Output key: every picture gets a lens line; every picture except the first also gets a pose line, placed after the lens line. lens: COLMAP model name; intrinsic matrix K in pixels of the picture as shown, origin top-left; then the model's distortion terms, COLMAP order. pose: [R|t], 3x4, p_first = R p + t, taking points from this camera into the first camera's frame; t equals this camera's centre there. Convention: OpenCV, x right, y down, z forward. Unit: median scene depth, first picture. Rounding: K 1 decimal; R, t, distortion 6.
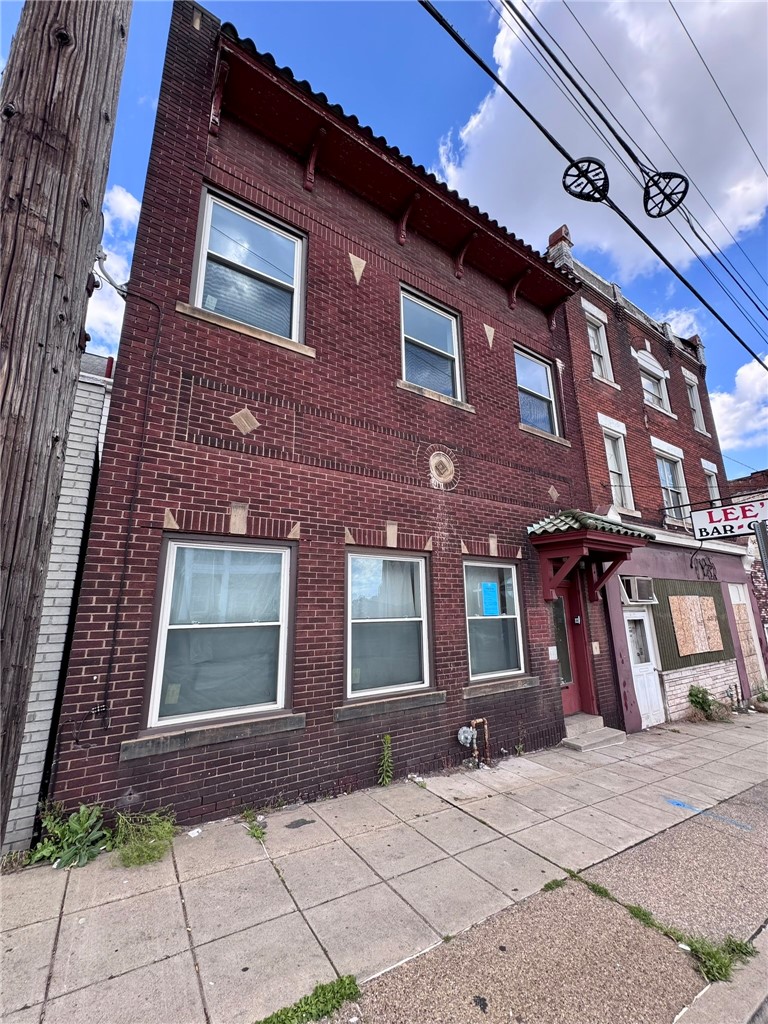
lens RADIAL K [[400.6, 0, 384.0], [0, 400.6, 512.0], [0, 0, 1]] dist [-0.000237, 0.000129]
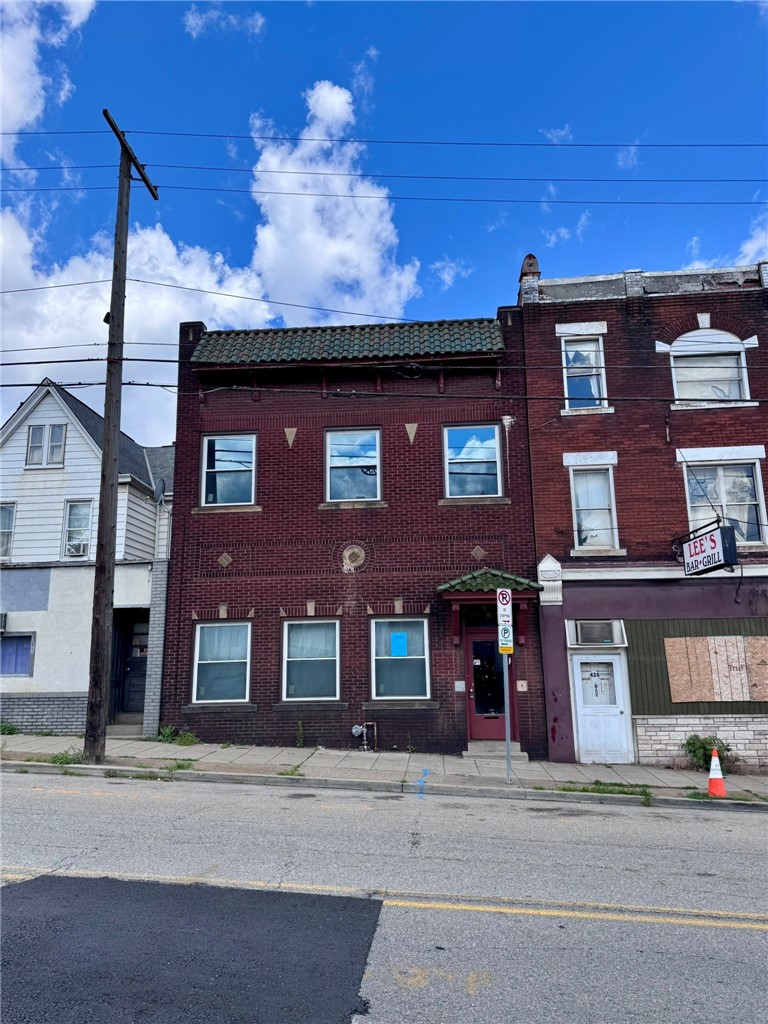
lens RADIAL K [[703.6, 0, 384.0], [0, 703.6, 512.0], [0, 0, 1]] dist [0.094975, -0.001103]
pose [[0.789320, -0.134249, -0.599126, 2.022919], [0.149811, 0.988421, -0.024111, -0.217026], [0.595425, -0.070724, 0.800292, -1.111251]]
